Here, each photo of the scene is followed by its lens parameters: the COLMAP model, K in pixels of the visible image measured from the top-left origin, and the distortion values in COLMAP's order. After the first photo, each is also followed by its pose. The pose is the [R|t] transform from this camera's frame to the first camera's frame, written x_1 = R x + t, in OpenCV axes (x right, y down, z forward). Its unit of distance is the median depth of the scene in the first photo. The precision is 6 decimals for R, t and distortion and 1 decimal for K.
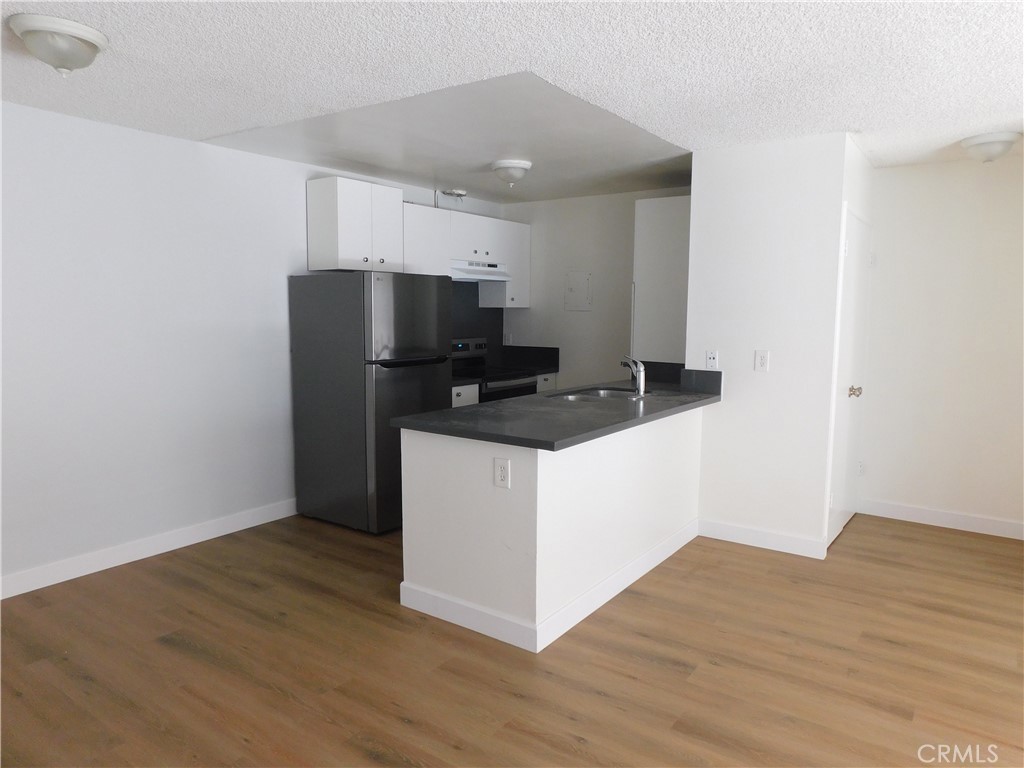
lens RADIAL K [[682.1, 0, 514.9], [0, 682.1, 379.4], [0, 0, 1]] dist [-0.065600, 0.053724]
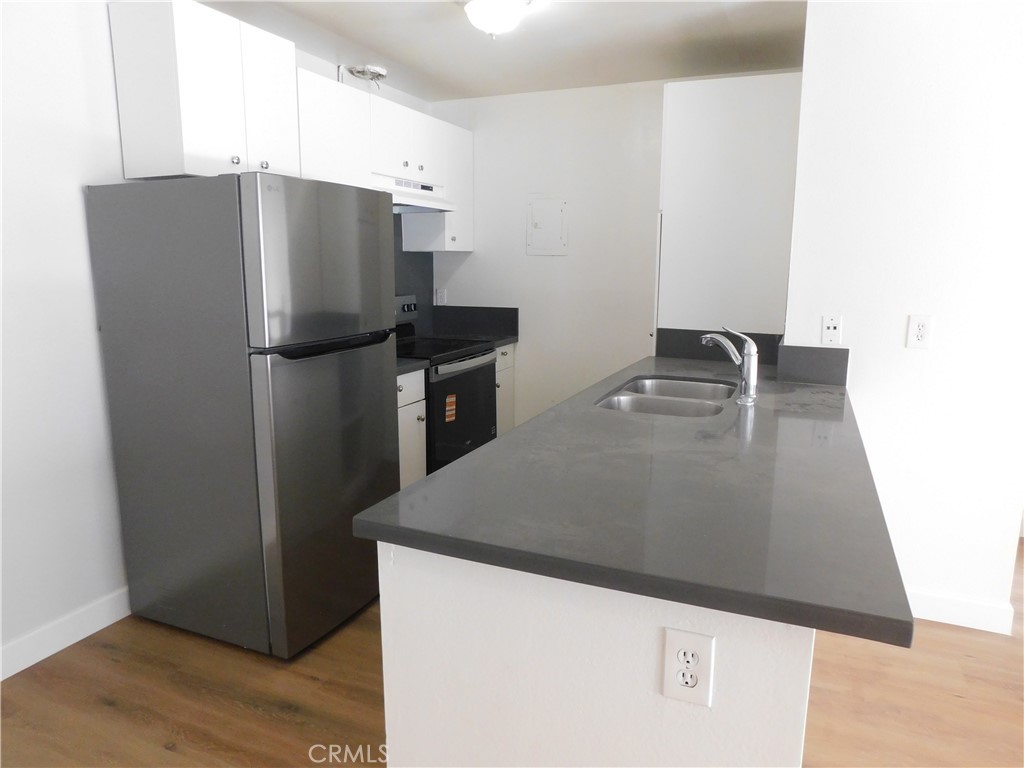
lens RADIAL K [[682.1, 0, 517.1], [0, 682.1, 379.5], [0, 0, 1]] dist [-0.065600, 0.053724]
pose [[0.978985, -0.037563, 0.200444, -0.124241], [0.023168, 0.997012, 0.073686, -0.036689], [-0.202613, -0.067494, 0.976930, 0.451222]]
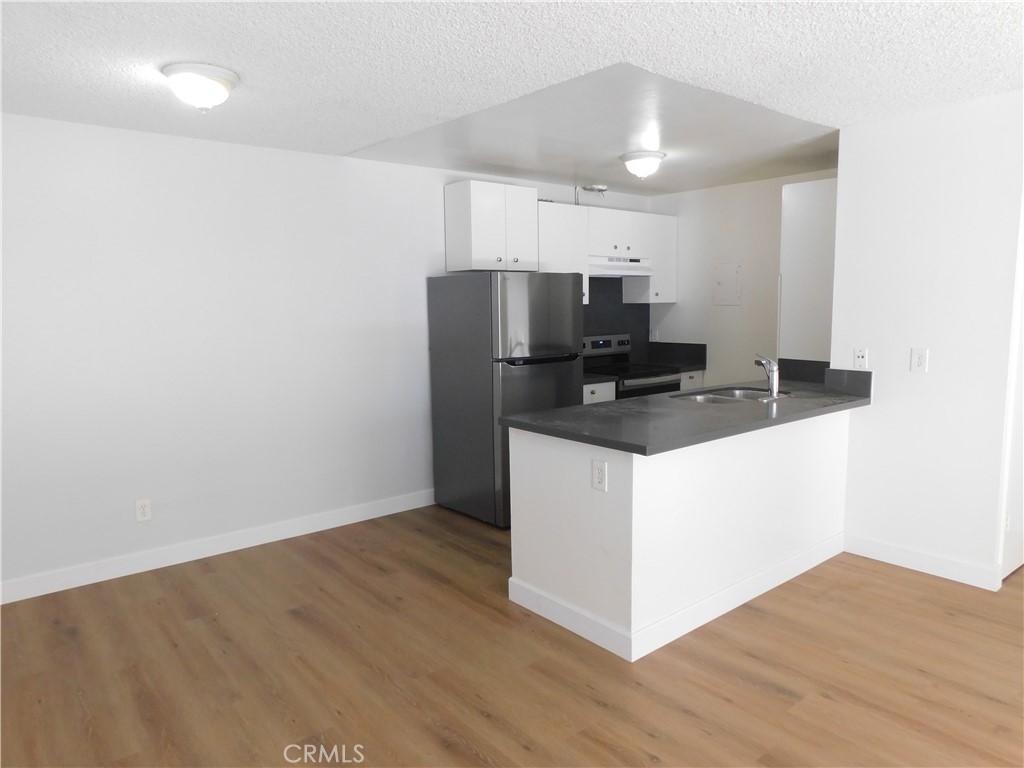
lens RADIAL K [[682.1, 0, 514.6], [0, 682.1, 378.9], [0, 0, 1]] dist [-0.065600, 0.053724]
pose [[0.965623, 0.009604, -0.259768, 0.079481], [-0.007398, 0.999928, 0.009469, -0.006911], [0.259840, -0.007222, 0.965625, 0.015188]]
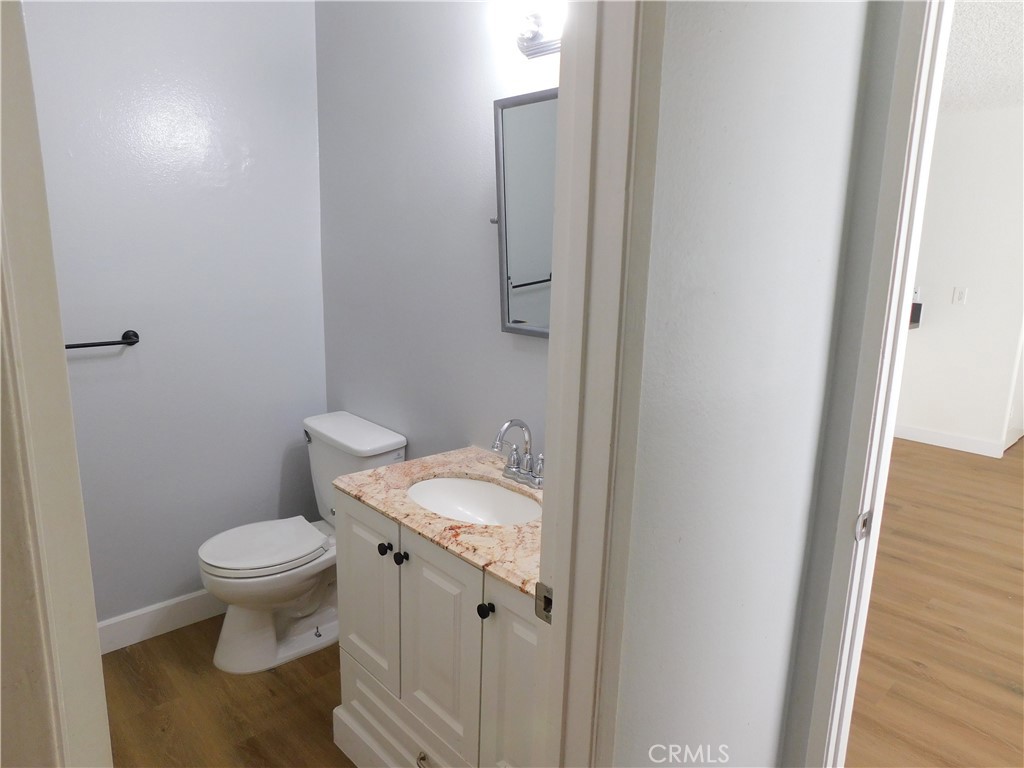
lens RADIAL K [[682.1, 0, 516.4], [0, 682.1, 385.8], [0, 0, 1]] dist [-0.065600, 0.053724]
pose [[0.982541, 0.048597, -0.179590, -0.192908], [-0.029194, 0.993597, 0.109143, 0.025187], [0.183744, -0.101995, 0.977668, -0.338831]]
